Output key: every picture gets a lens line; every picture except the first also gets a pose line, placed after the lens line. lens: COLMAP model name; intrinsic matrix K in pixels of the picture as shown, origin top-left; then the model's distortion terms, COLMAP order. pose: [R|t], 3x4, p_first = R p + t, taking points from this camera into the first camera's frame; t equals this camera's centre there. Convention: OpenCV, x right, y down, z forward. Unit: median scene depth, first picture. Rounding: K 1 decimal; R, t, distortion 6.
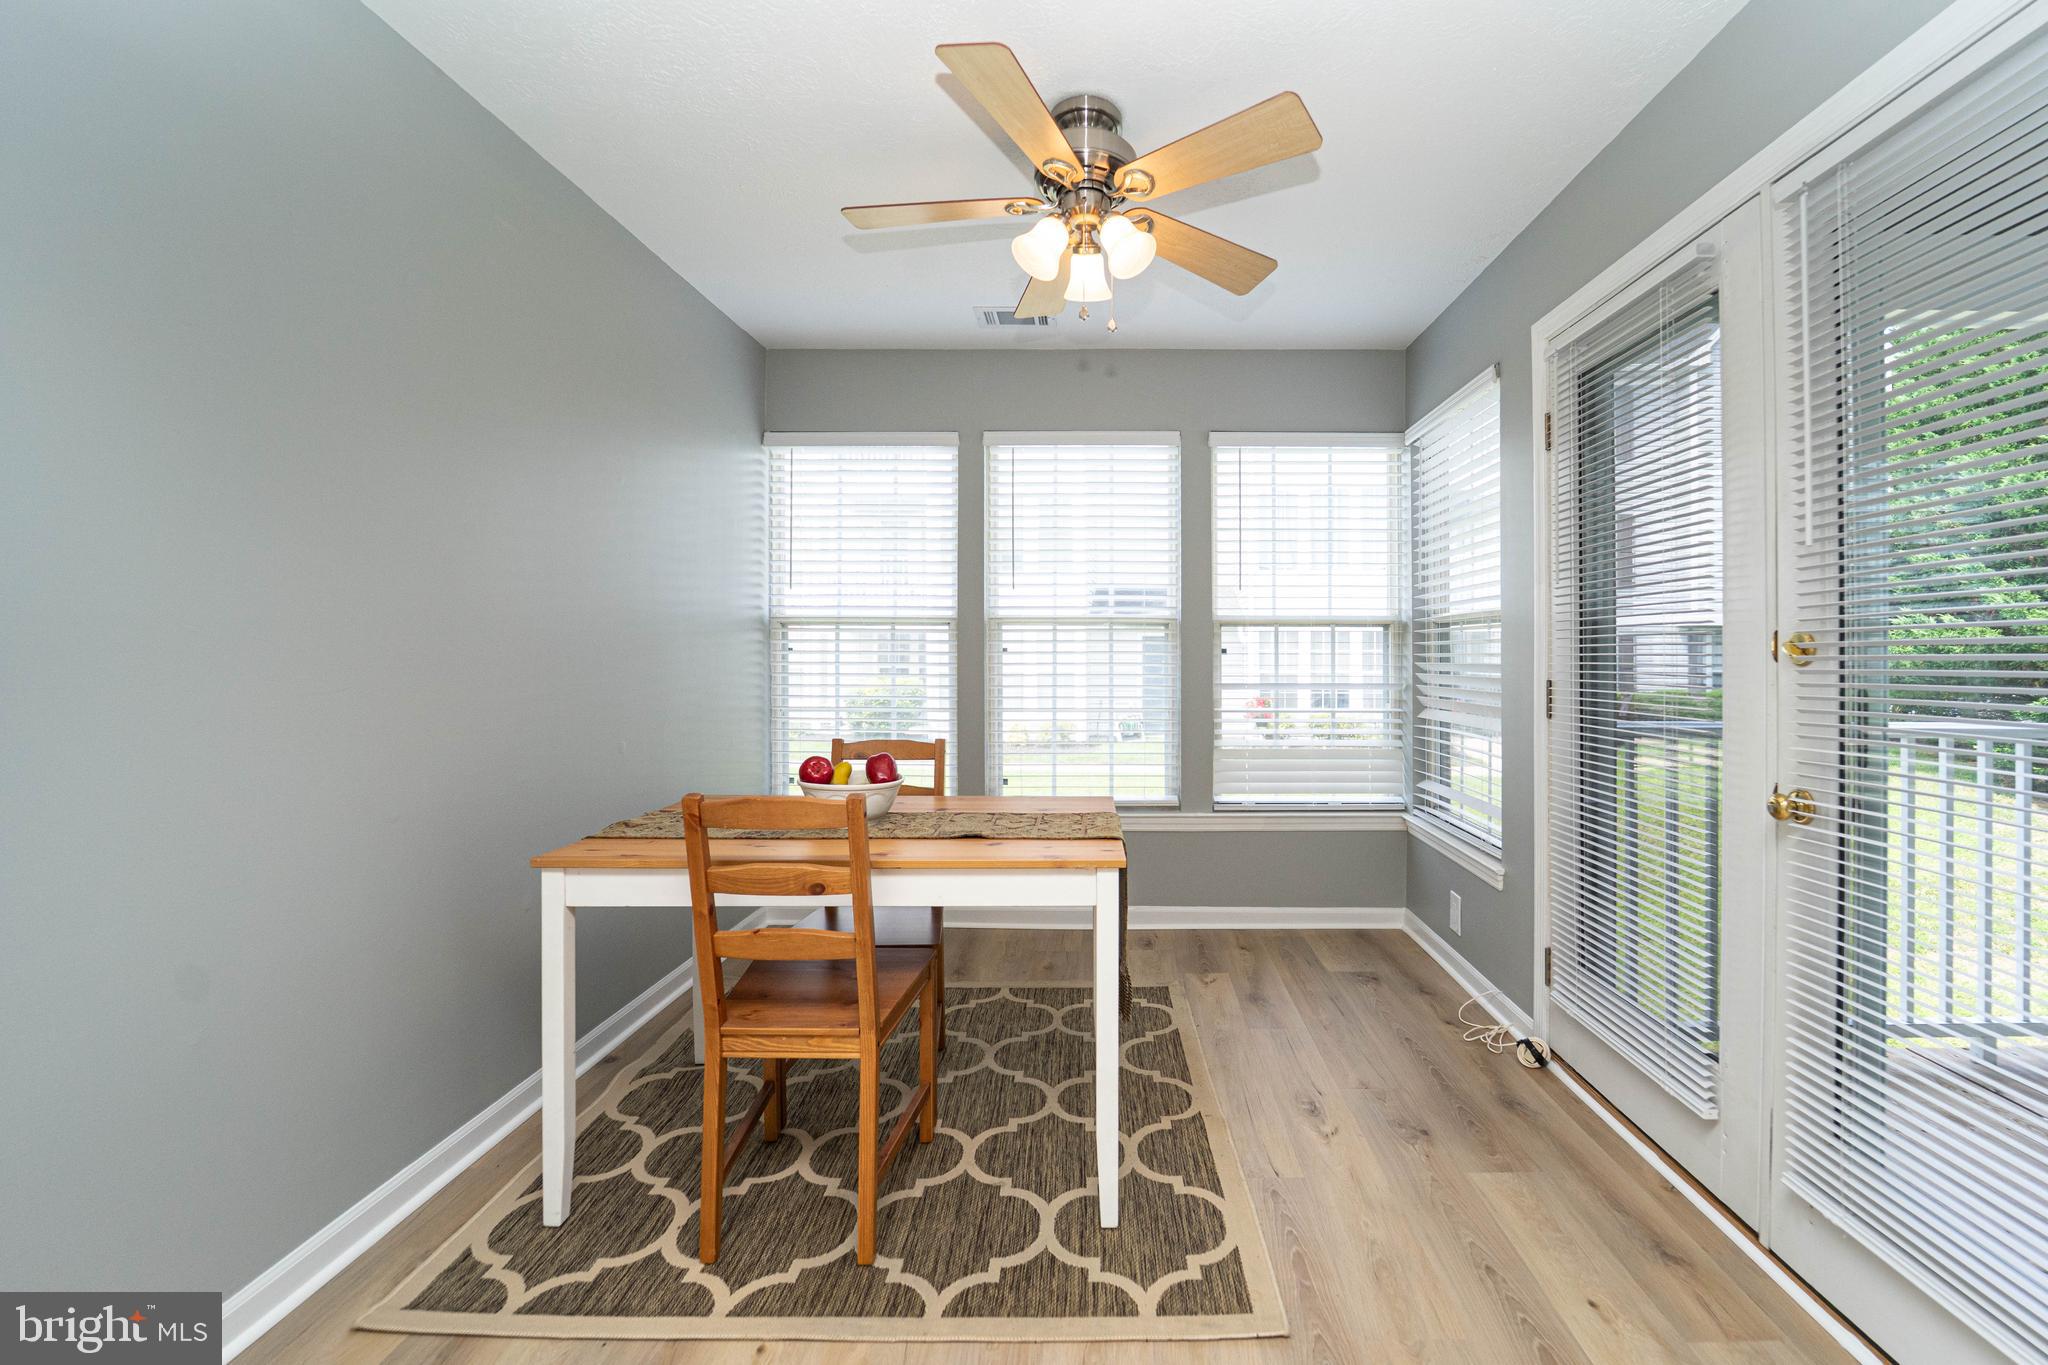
lens RADIAL K [[847.0, 0, 1071.4], [0, 847.0, 640.5], [0, 0, 1]] dist [-0.015878, -0.001327]
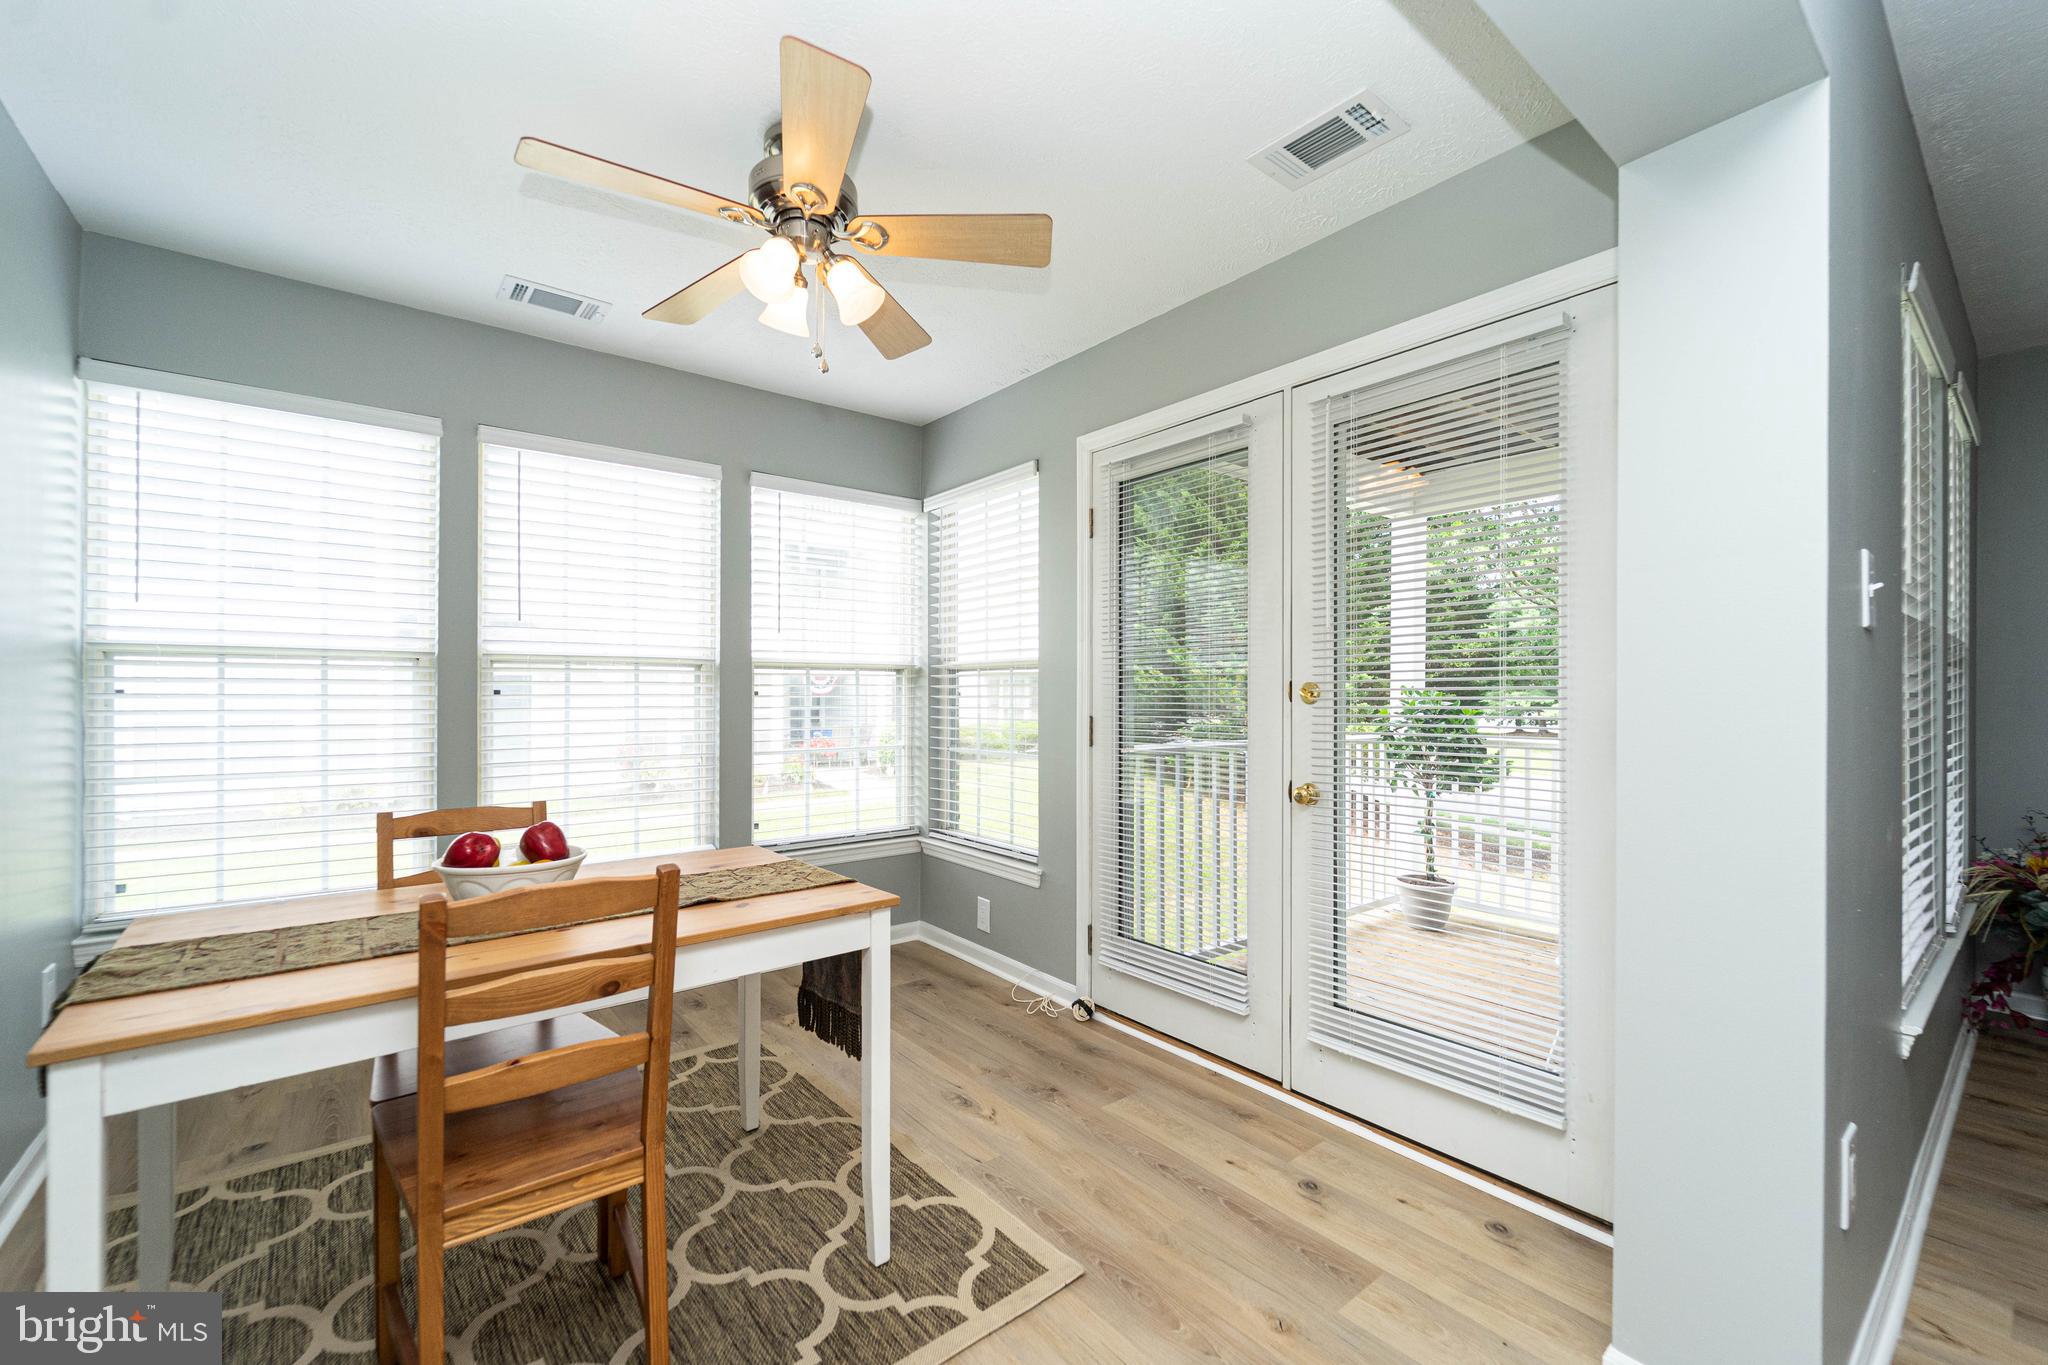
lens RADIAL K [[847.0, 0, 982.8], [0, 847.0, 676.2], [0, 0, 1]] dist [-0.015878, -0.001327]
pose [[0.777034, 0.011098, 0.629361, -0.398000], [-0.007689, 0.999937, -0.008140, -0.002020], [-0.629412, 0.001486, 0.777070, 0.106766]]
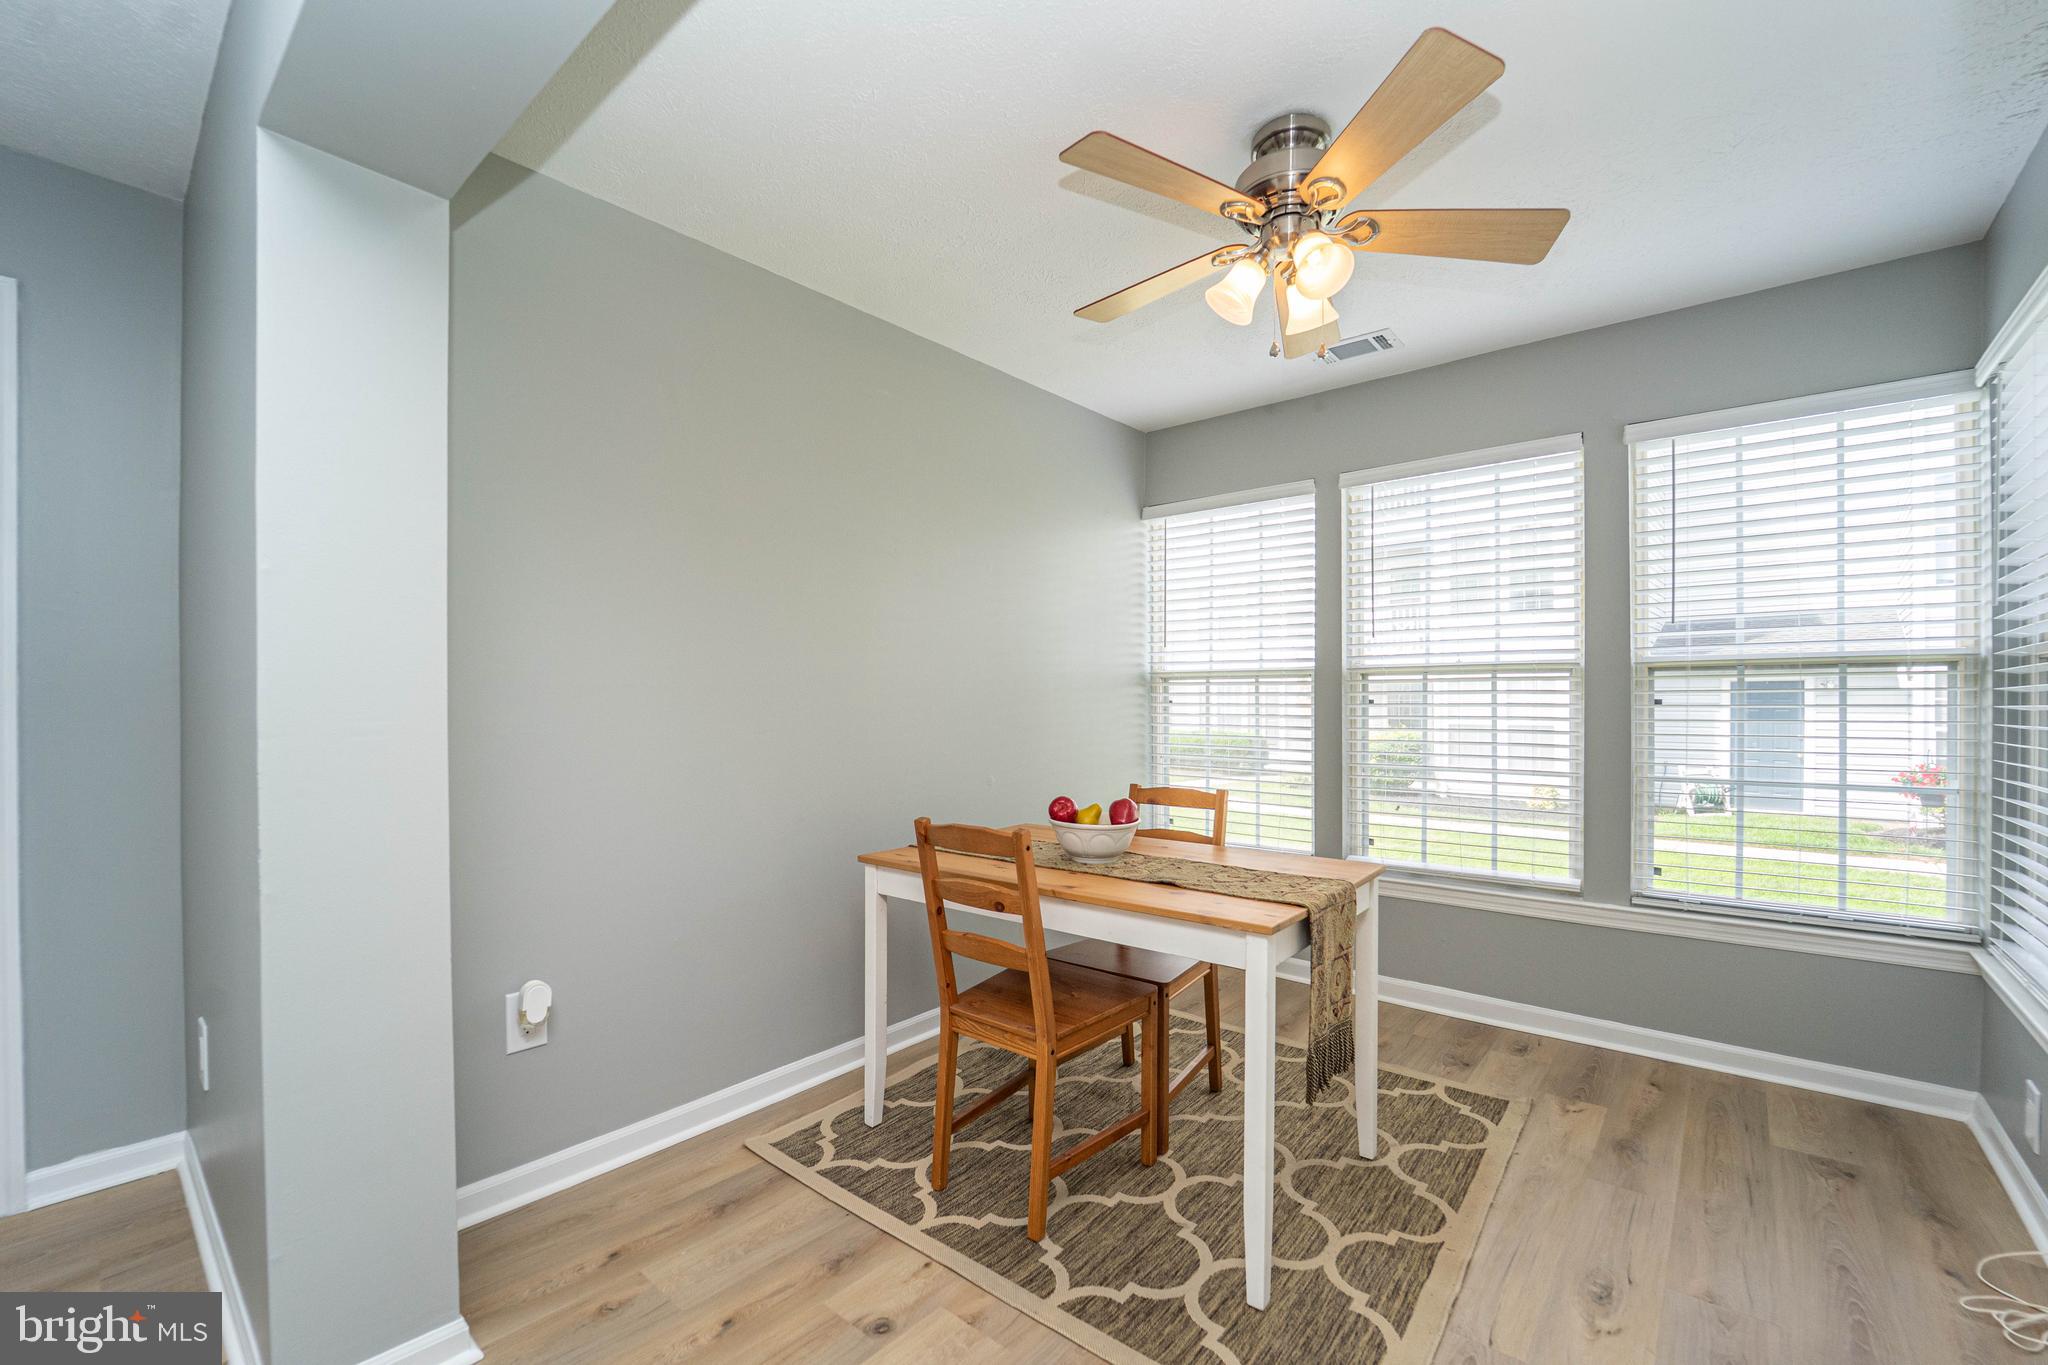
lens RADIAL K [[847.0, 0, 1083.4], [0, 847.0, 694.5], [0, 0, 1]] dist [-0.015878, -0.001327]
pose [[0.785119, -0.008446, -0.619288, 0.392505], [0.011242, 0.999937, 0.000616, -0.001339], [0.619243, -0.007445, 0.785164, 0.107220]]
